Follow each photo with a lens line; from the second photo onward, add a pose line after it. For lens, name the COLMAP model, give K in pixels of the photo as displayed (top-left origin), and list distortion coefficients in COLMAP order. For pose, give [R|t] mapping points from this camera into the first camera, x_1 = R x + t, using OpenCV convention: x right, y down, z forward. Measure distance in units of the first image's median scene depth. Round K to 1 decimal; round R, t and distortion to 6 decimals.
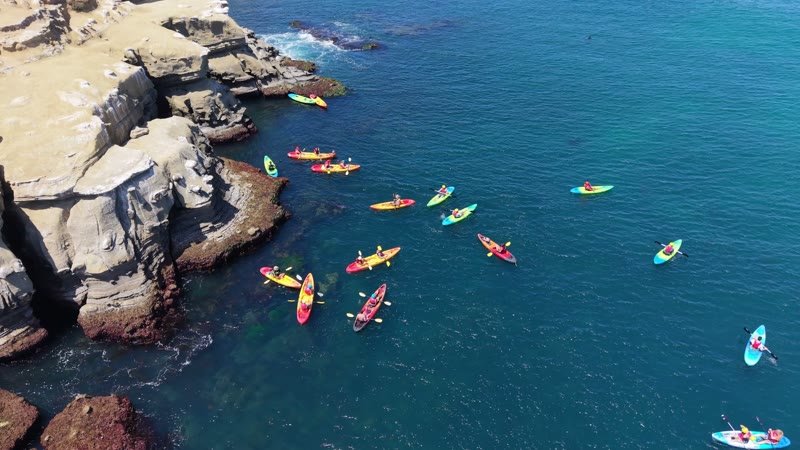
lens RADIAL K [[591.1, 0, 400.0], [0, 591.1, 225.0], [0, 0, 1]] dist [0.004259, 0.000155]
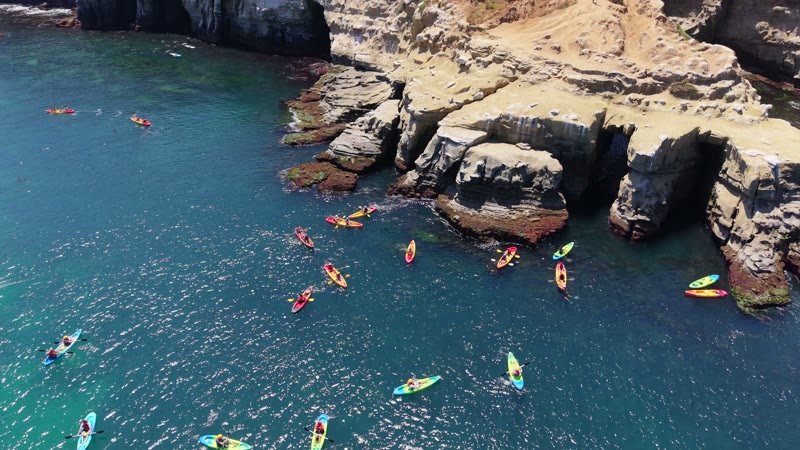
lens RADIAL K [[565.2, 0, 400.0], [0, 565.2, 225.0], [0, 0, 1]] dist [0.001486, -0.002482]
pose [[-0.329593, 0.492604, -0.805425, 0.919642], [-0.548851, 0.594162, 0.587992, -0.713821], [0.768200, 0.635856, 0.074534, 0.786163]]
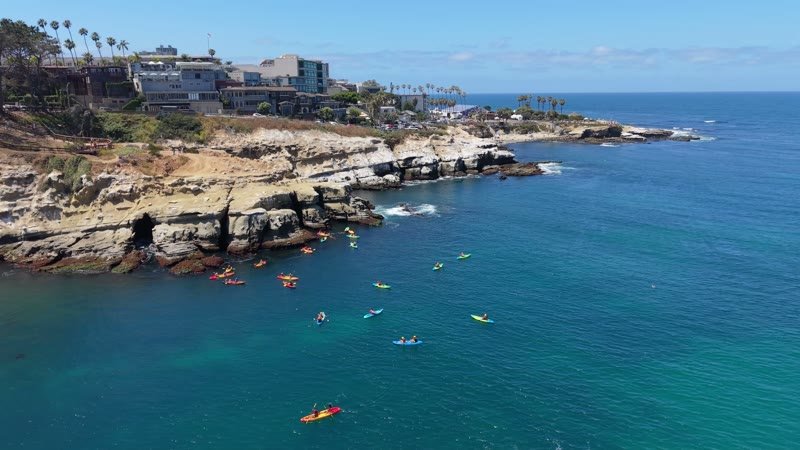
lens RADIAL K [[565.2, 0, 400.0], [0, 565.2, 225.0], [0, 0, 1]] dist [0.001486, -0.002482]
pose [[0.851073, 0.113874, -0.512551, 1.613585], [-0.302383, 0.904355, -0.301175, 0.597173], [0.429232, 0.411308, 0.804105, -1.026992]]
